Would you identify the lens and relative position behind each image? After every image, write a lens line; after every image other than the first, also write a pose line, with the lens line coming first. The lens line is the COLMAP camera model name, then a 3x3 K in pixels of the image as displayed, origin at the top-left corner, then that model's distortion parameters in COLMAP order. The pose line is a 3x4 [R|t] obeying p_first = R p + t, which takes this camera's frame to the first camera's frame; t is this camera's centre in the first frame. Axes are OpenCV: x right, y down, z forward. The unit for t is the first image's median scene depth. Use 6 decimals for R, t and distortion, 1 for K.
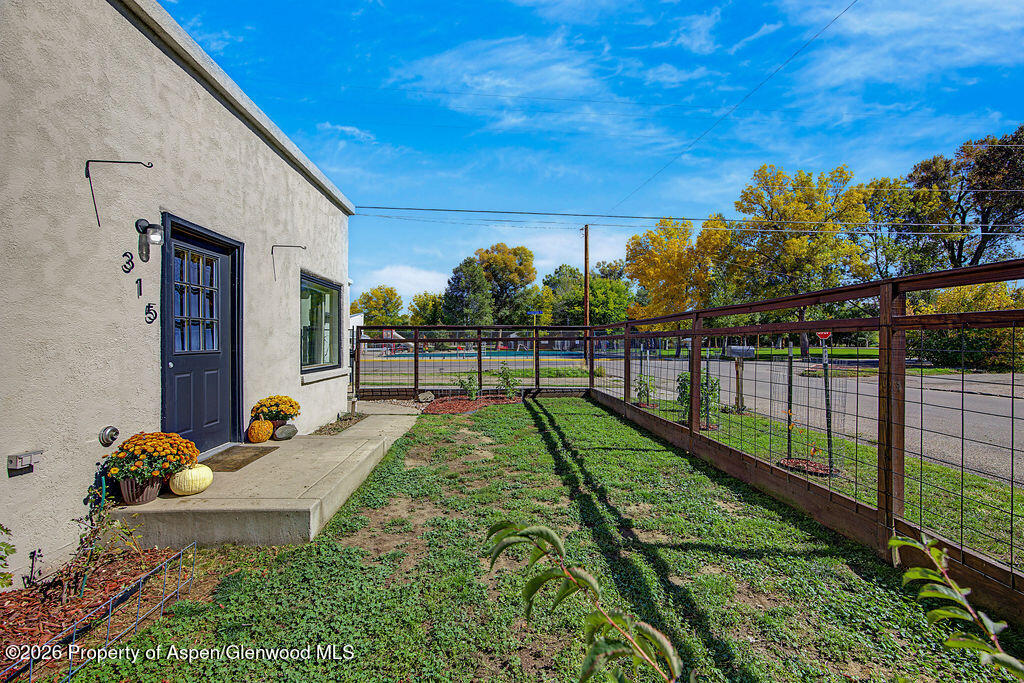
lens RADIAL K [[393.6, 0, 509.4], [0, 393.6, 342.9], [0, 0, 1]] dist [-0.005538, 0.000111]
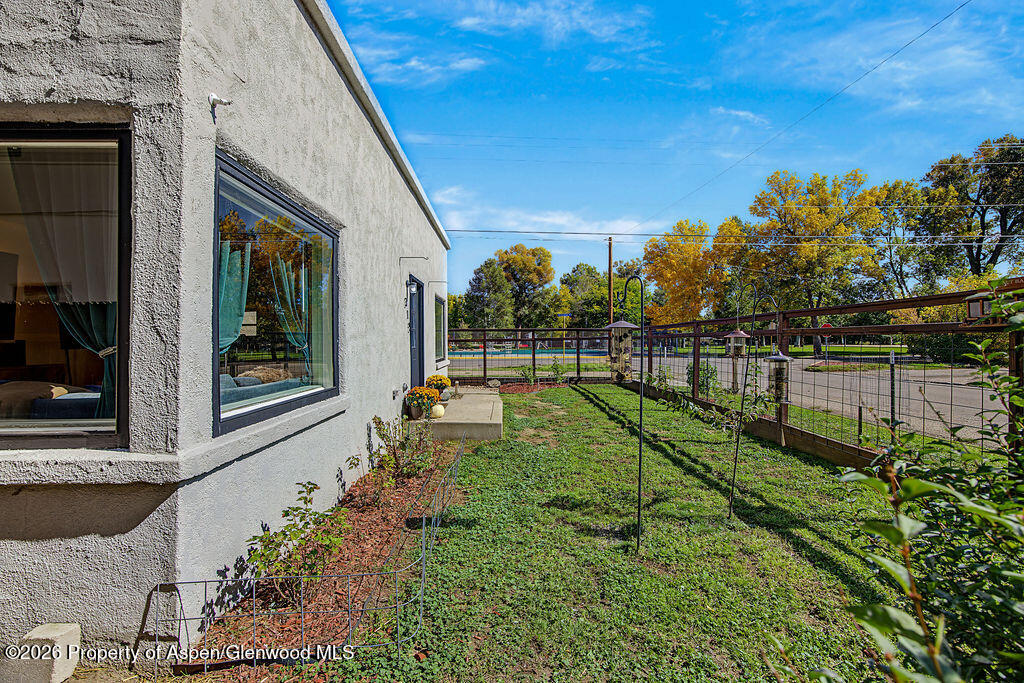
lens RADIAL K [[393.6, 0, 520.9], [0, 393.6, 344.2], [0, 0, 1]] dist [-0.005538, 0.000111]
pose [[0.999901, -0.006635, -0.012408, -0.957559], [0.006676, 0.999972, 0.003280, 0.028122], [0.012386, -0.003362, 0.999918, 0.004865]]
